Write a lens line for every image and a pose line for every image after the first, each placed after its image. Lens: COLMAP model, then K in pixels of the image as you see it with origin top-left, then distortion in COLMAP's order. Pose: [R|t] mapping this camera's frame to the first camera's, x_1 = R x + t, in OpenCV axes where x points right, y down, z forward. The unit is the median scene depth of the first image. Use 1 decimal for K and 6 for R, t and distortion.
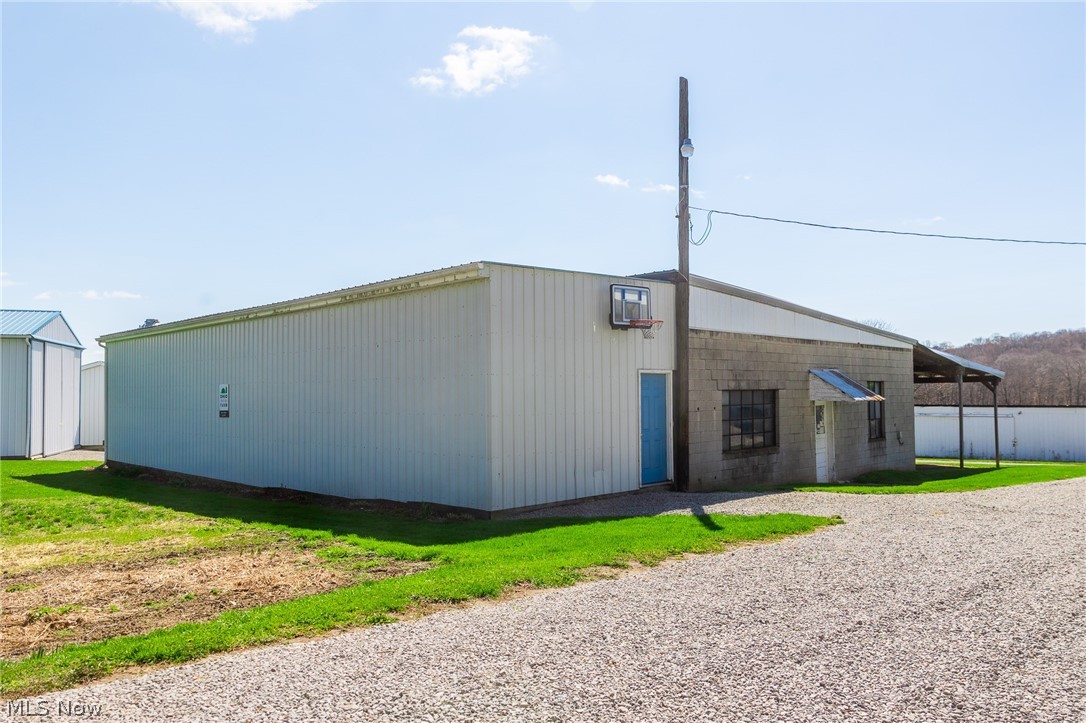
lens RADIAL K [[781.4, 0, 543.0], [0, 781.4, 361.5], [0, 0, 1]] dist [-0.006360, 0.001205]
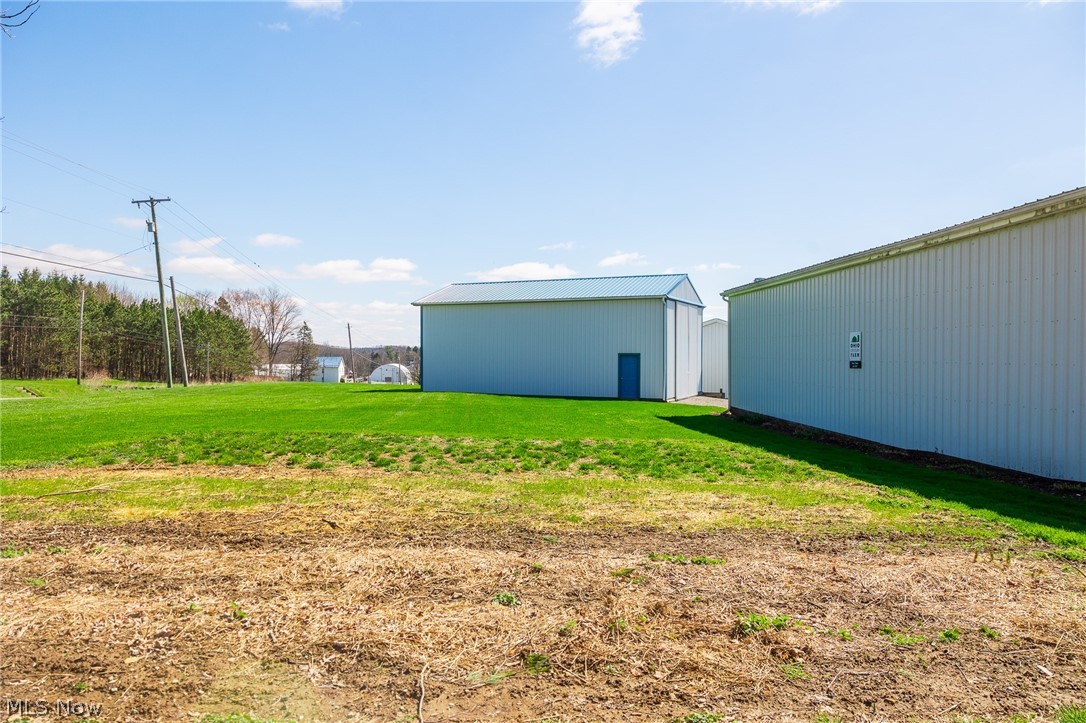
lens RADIAL K [[720.8, 0, 543.0], [0, 720.8, 361.5], [0, 0, 1]] dist [-0.006745, 0.001628]
pose [[0.740402, 0.018609, -0.671907, -0.086226], [0.017671, 0.998732, 0.047134, 0.013075], [0.671932, -0.046771, 0.739134, 0.098958]]
